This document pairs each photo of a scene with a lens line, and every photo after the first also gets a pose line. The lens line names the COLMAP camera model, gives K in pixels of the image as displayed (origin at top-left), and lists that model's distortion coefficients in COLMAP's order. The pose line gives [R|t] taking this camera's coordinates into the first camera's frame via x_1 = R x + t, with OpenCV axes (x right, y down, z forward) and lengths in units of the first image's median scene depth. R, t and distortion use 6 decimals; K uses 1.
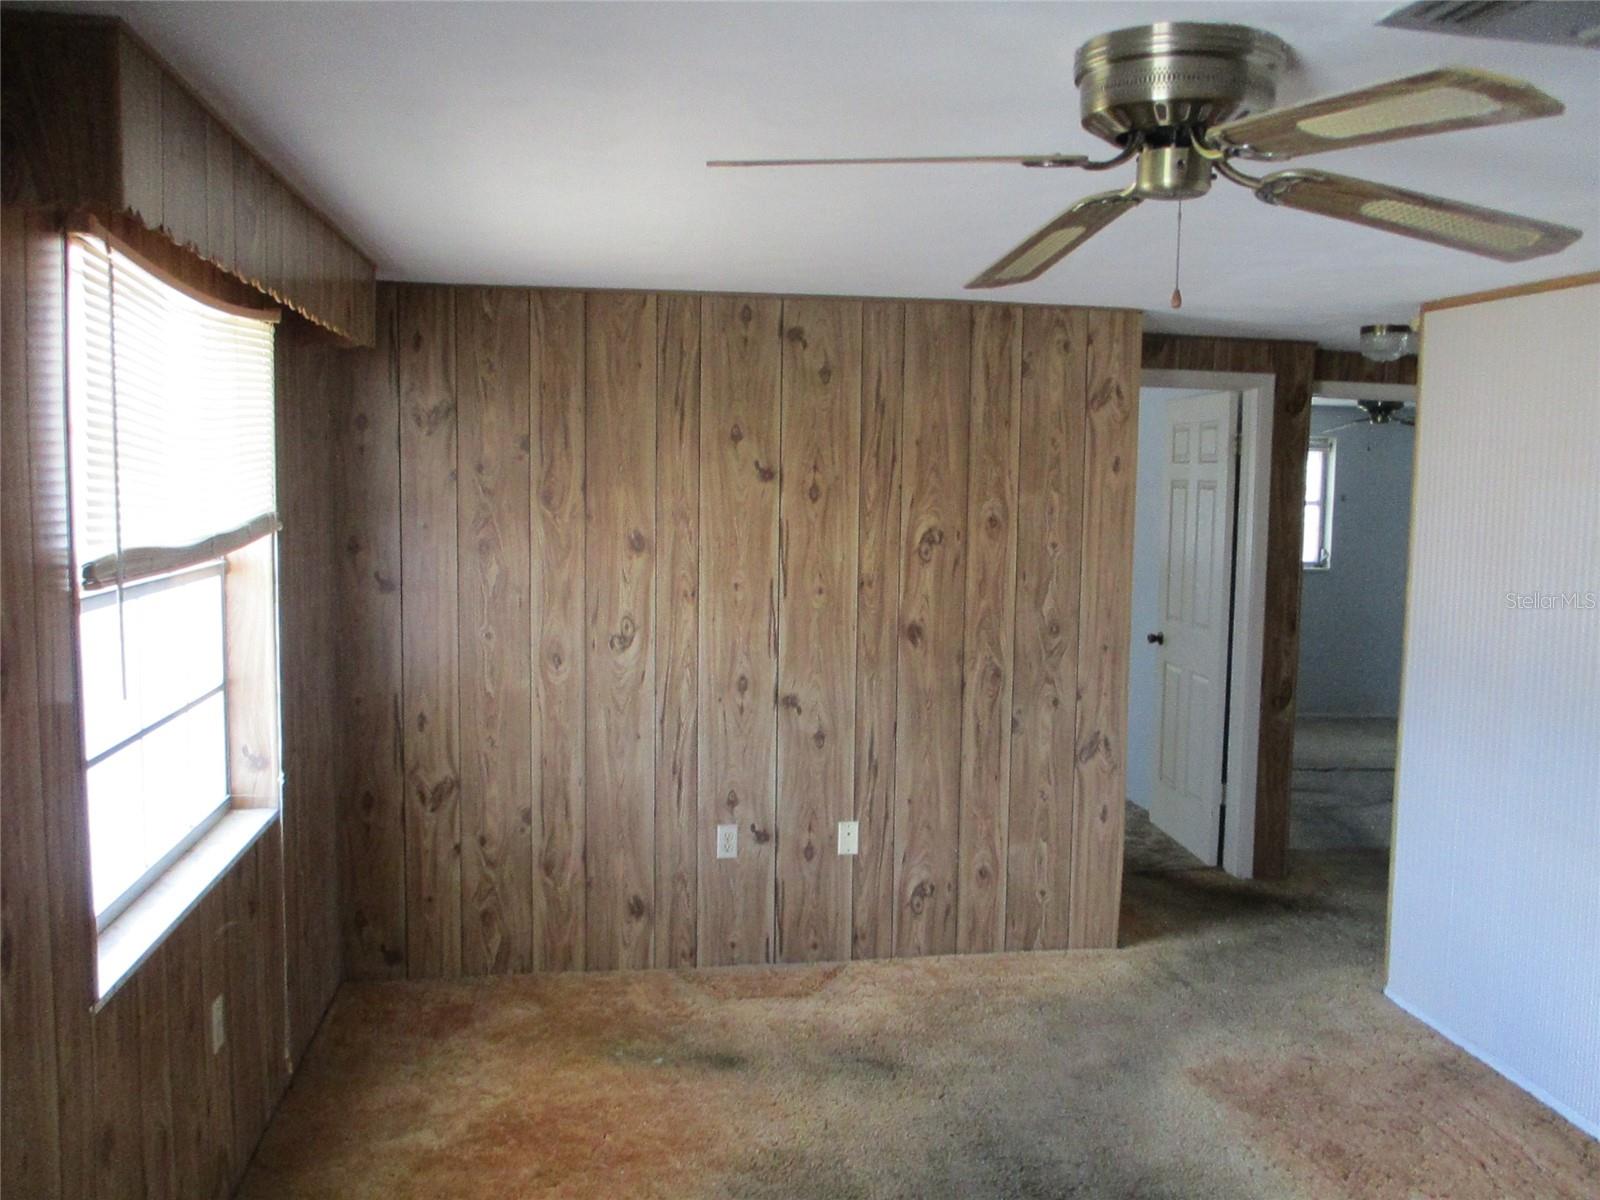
lens RADIAL K [[1364.1, 0, 799.9], [0, 1364.1, 590.9], [0, 0, 1]] dist [-0.008587, -0.010051]
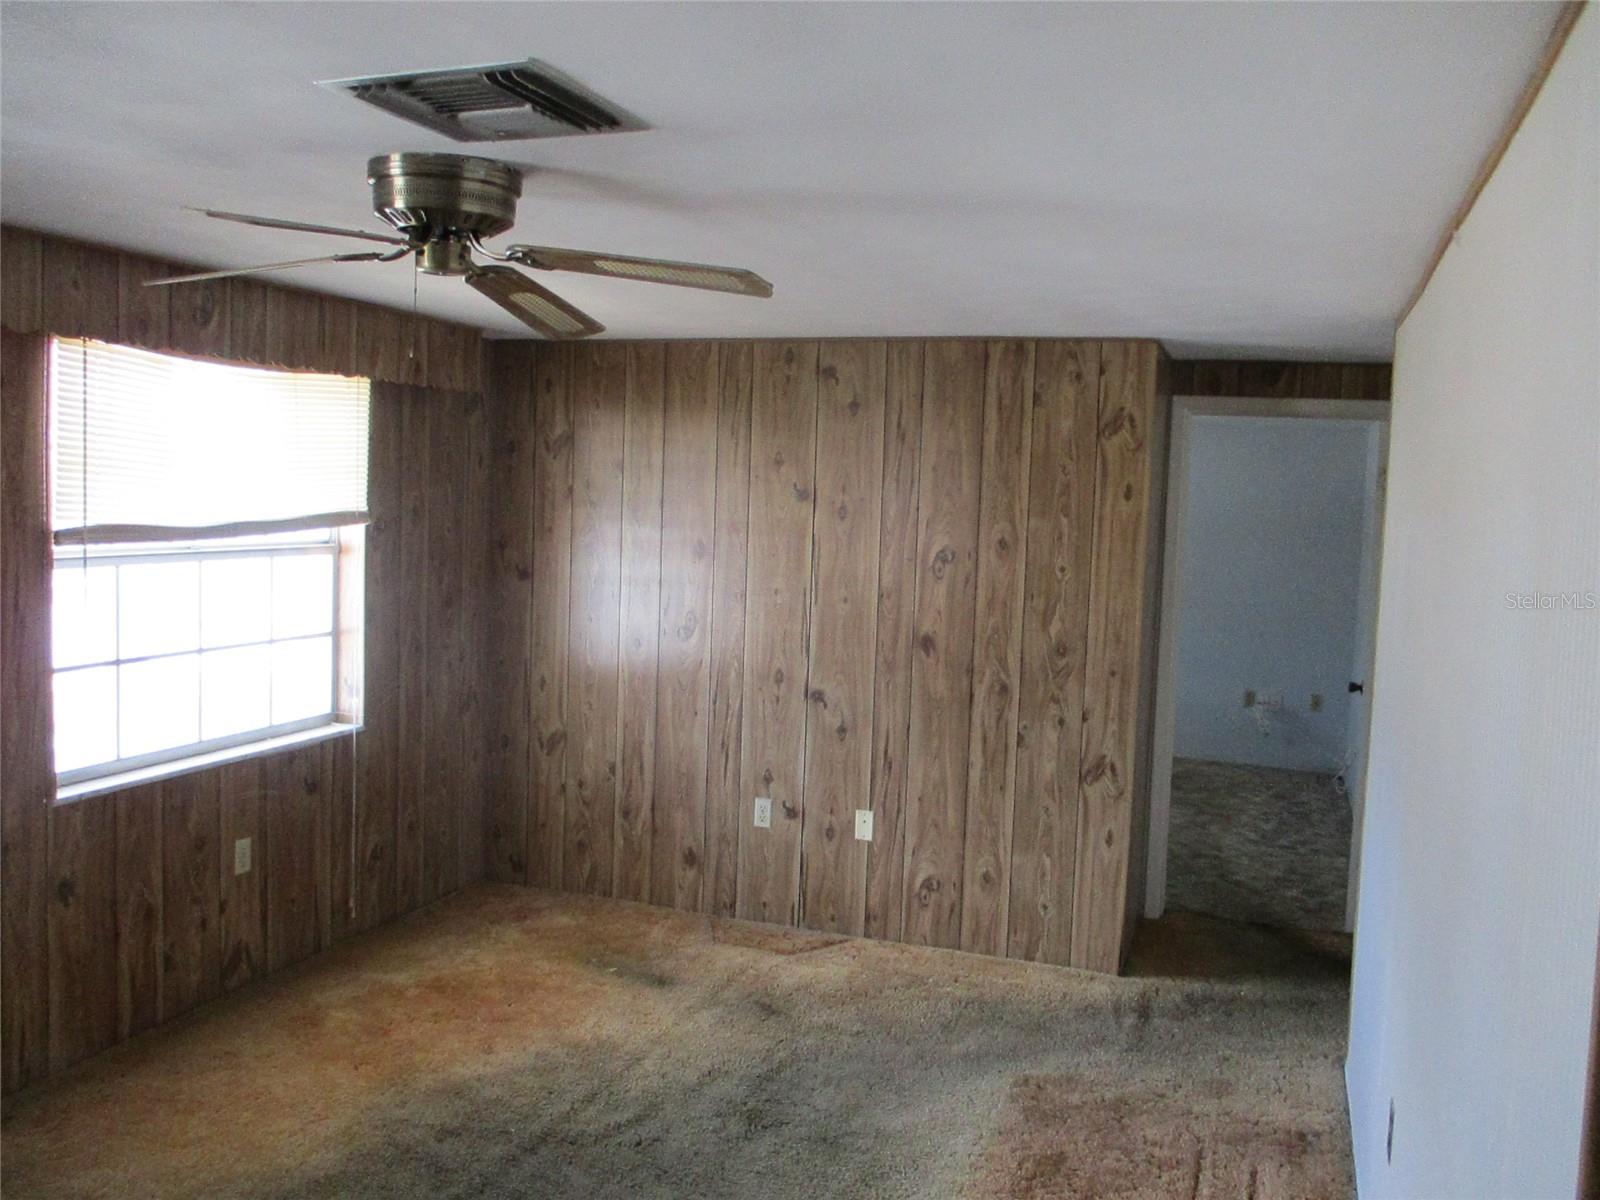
lens RADIAL K [[1366.7, 0, 795.9], [0, 1366.7, 599.0], [0, 0, 1]] dist [-0.000294, -0.005673]
pose [[0.872005, 0.055229, -0.486372, 0.524439], [-0.067164, 0.997717, -0.007123, 0.010139], [0.484868, 0.038878, 0.873723, -0.001334]]
